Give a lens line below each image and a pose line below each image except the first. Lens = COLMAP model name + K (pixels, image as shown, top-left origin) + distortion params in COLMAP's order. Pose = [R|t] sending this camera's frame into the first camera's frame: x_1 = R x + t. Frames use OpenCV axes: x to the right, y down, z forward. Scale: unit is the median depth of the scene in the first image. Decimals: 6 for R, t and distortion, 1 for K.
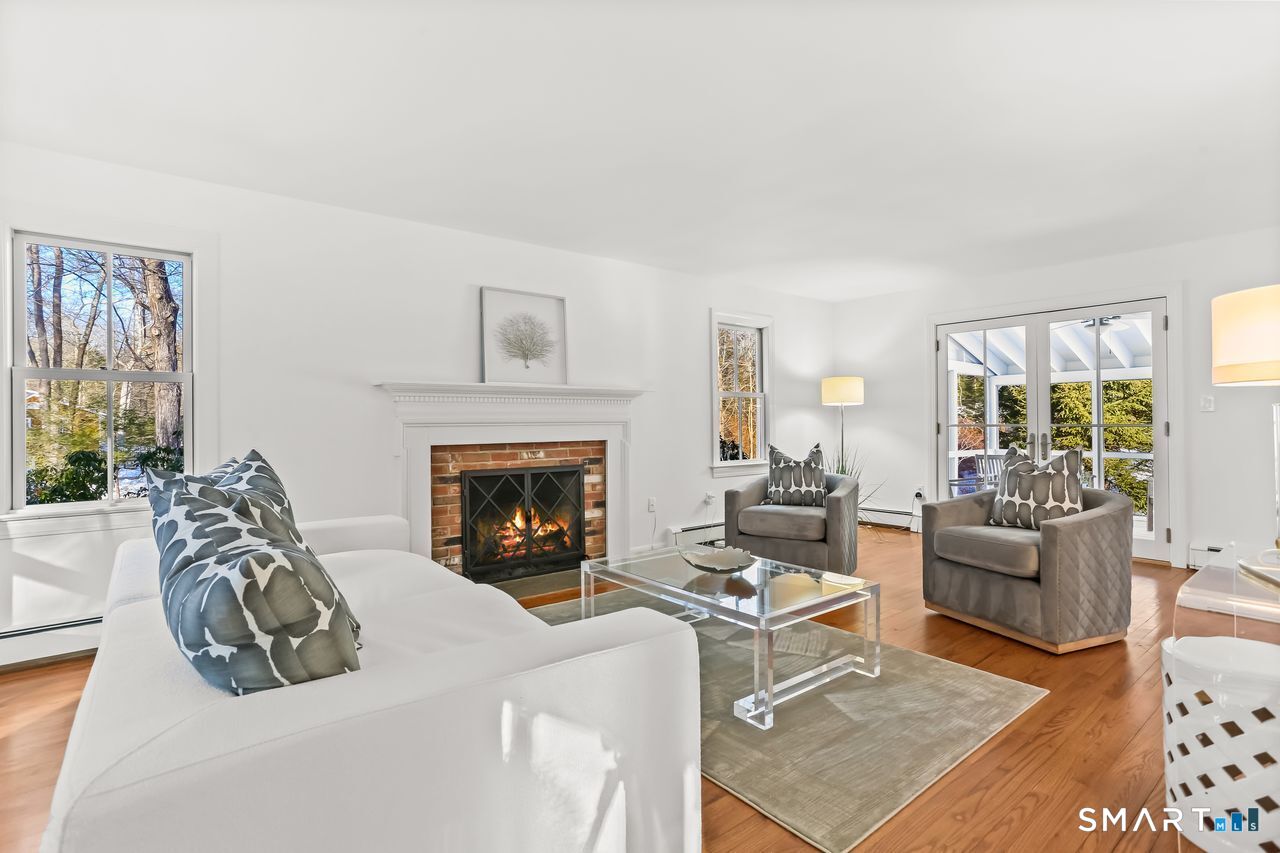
lens RADIAL K [[611.4, 0, 637.9], [0, 611.4, 423.1], [0, 0, 1]] dist [0.001795, 0.000377]
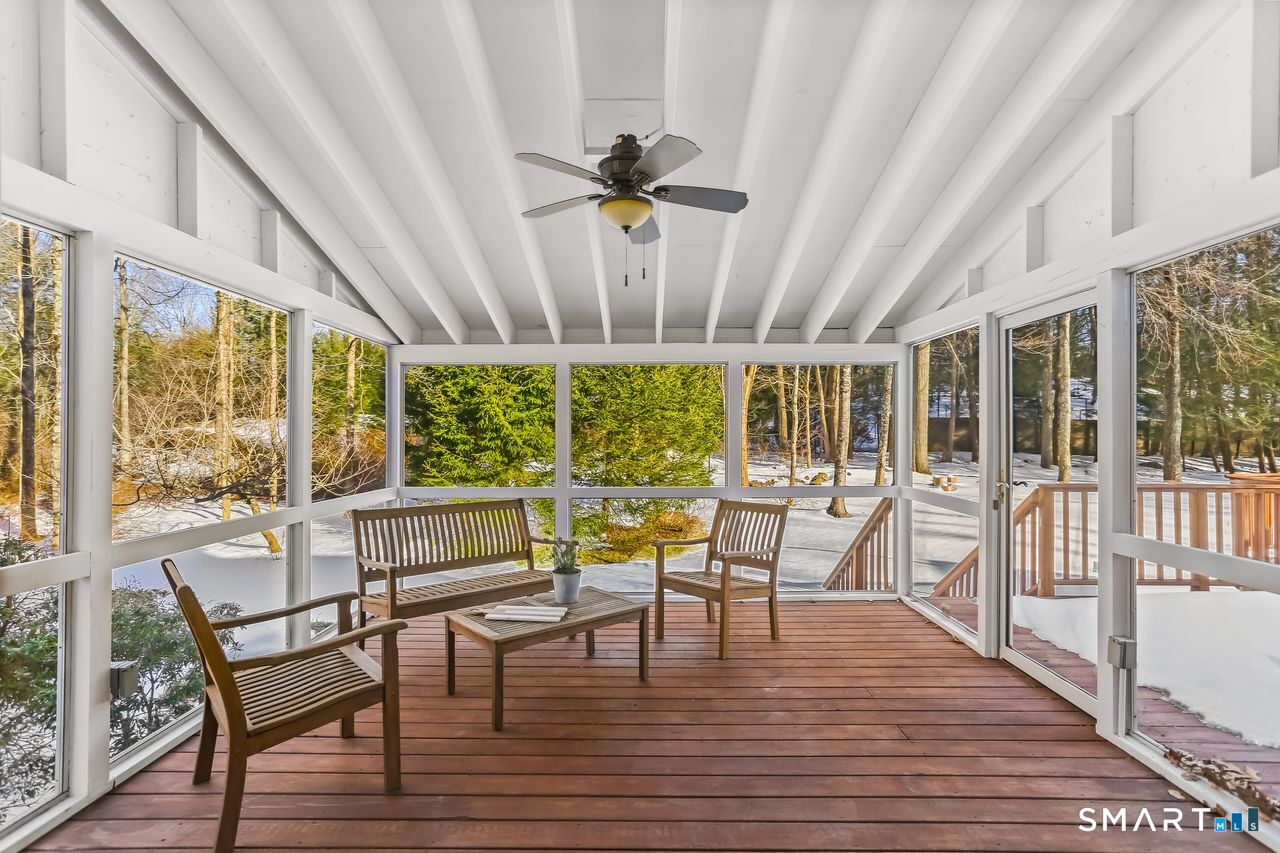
lens RADIAL K [[611.4, 0, 638.1], [0, 611.4, 428.8], [0, 0, 1]] dist [0.001795, 0.000377]
pose [[0.627974, 0.004326, 0.778222, 0.202524], [-0.001252, 0.999989, -0.004549, -0.004774], [-0.778233, 0.001882, 0.627972, 0.342247]]
